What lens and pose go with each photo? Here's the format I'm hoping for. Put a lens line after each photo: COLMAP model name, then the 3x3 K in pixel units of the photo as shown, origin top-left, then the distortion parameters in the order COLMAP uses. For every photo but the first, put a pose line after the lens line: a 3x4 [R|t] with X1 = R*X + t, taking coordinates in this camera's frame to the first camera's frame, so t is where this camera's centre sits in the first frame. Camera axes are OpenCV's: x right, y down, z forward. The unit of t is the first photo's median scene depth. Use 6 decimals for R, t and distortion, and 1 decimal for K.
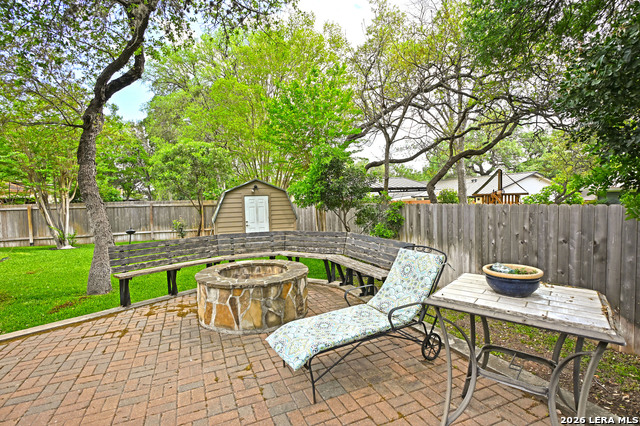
lens RADIAL K [[311.9, 0, 321.9], [0, 311.9, 213.0], [0, 0, 1]] dist [-0.000419, 0.000665]
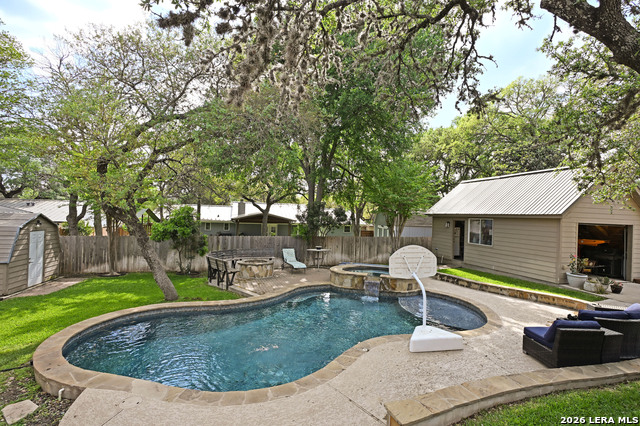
lens RADIAL K [[311.9, 0, 321.9], [0, 311.9, 213.0], [0, 0, 1]] dist [-0.000419, 0.000665]
pose [[0.066281, 0.035999, 0.997151, -1.100012], [0.020276, 0.999094, -0.037417, -0.055571], [-0.997595, 0.022698, 0.065492, 0.056958]]
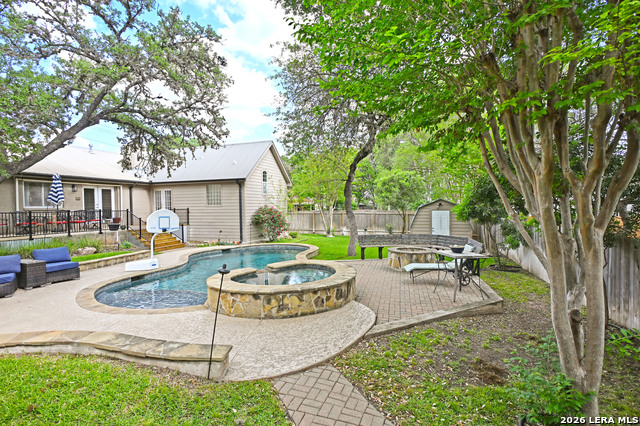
lens RADIAL K [[311.9, 0, 321.9], [0, 311.9, 213.0], [0, 0, 1]] dist [-0.000419, 0.000665]
pose [[0.784871, 0.032611, -0.618801, 0.237414], [-0.039696, 0.999209, 0.002309, -0.023519], [0.618387, 0.022752, 0.785545, -0.431638]]
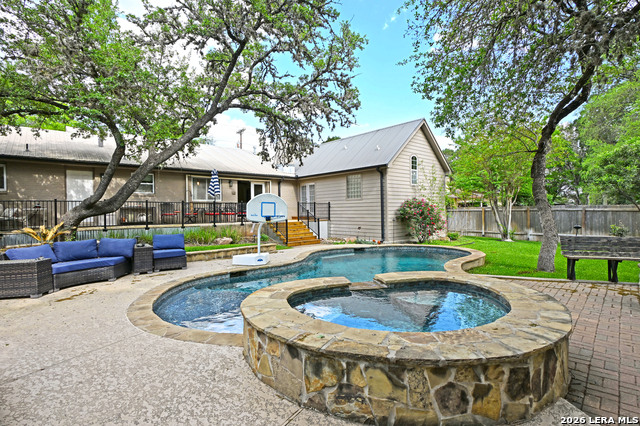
lens RADIAL K [[311.9, 0, 321.9], [0, 311.9, 213.0], [0, 0, 1]] dist [-0.000419, 0.000665]
pose [[0.377461, 0.030140, -0.925535, 0.087129], [-0.042120, 0.998995, 0.015355, 0.008994], [0.925067, 0.033188, 0.378351, -0.213199]]
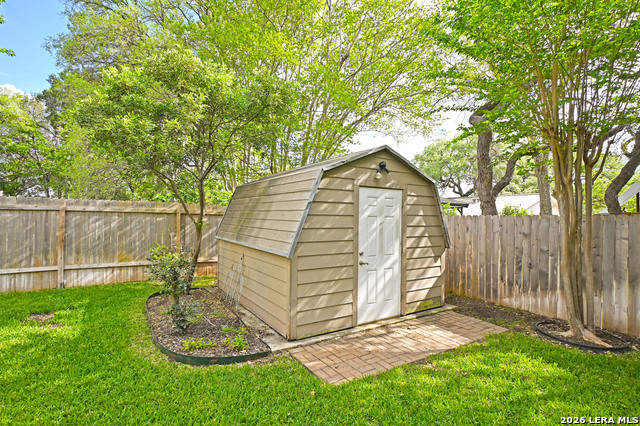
lens RADIAL K [[311.9, 0, 321.9], [0, 311.9, 213.0], [0, 0, 1]] dist [-0.000419, 0.000665]
pose [[0.972556, 0.041805, 0.228883, -0.369967], [-0.027675, 0.997528, -0.064598, 0.003691], [-0.231017, 0.056491, 0.971308, 0.620918]]
